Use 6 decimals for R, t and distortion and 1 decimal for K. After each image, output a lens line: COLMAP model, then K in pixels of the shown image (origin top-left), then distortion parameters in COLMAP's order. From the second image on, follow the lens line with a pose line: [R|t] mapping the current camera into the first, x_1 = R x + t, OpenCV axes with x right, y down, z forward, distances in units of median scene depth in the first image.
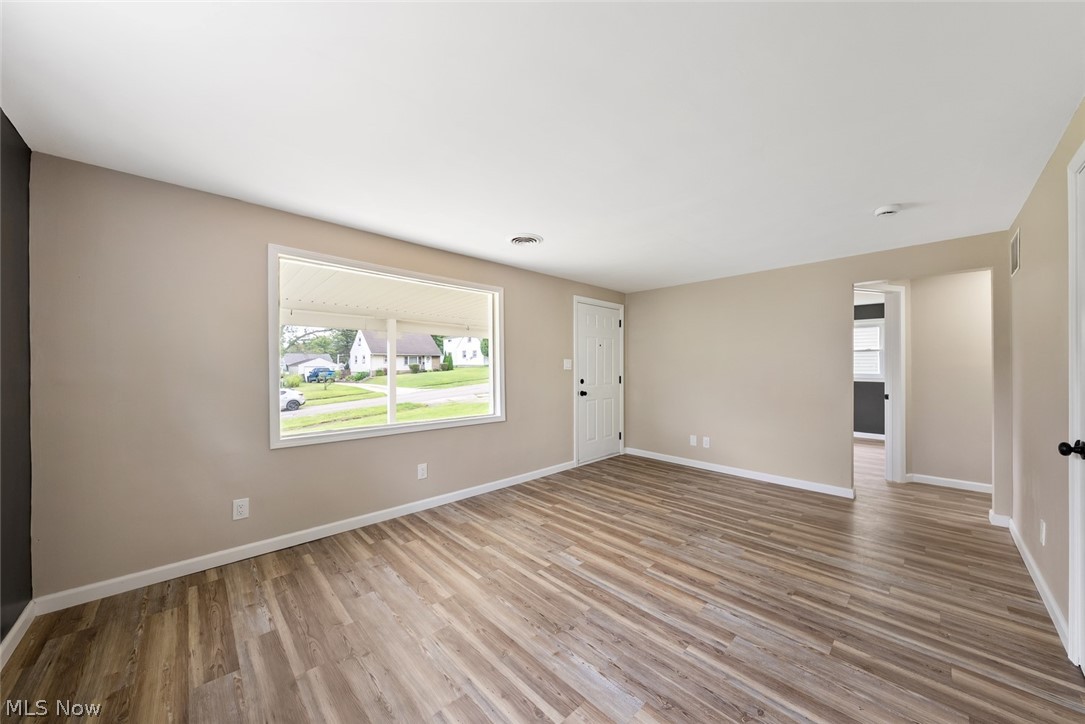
lens RADIAL K [[376.7, 0, 538.3], [0, 376.7, 366.3], [0, 0, 1]] dist [-0.006681, 0.000431]
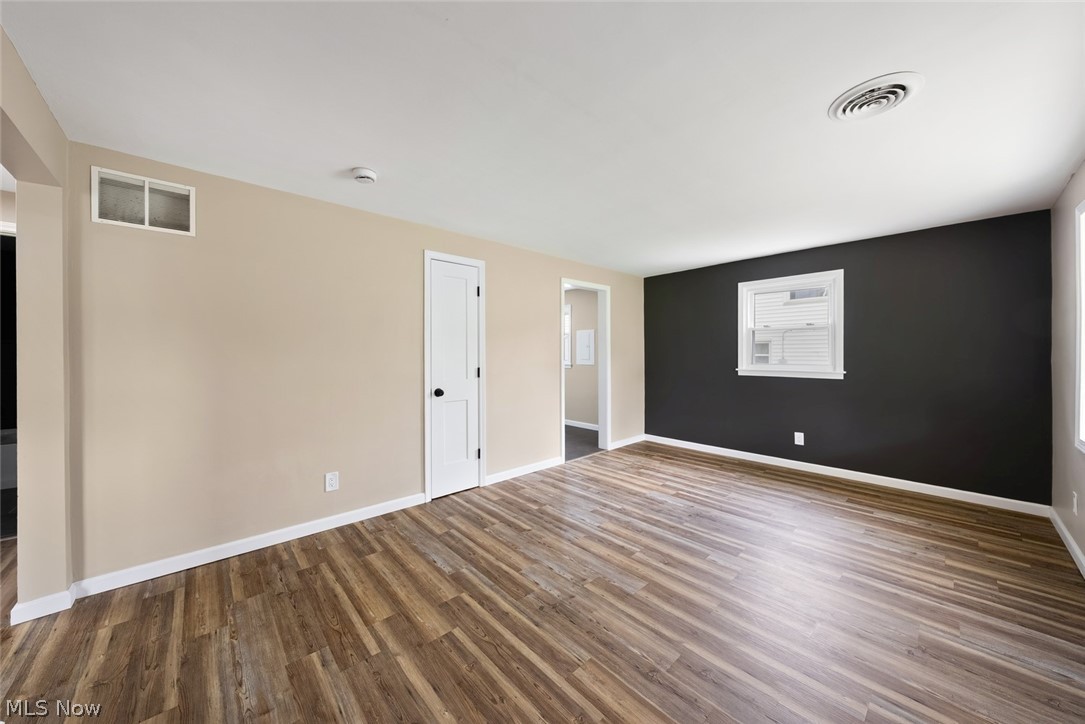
lens RADIAL K [[376.7, 0, 542.5], [0, 376.7, 357.7], [0, 0, 1]] dist [-0.006681, 0.000431]
pose [[-0.999893, 0.001852, 0.014477, 0.521058], [0.001943, 0.999978, 0.006307, 0.009855], [-0.014465, 0.006335, -0.999875, 1.959239]]
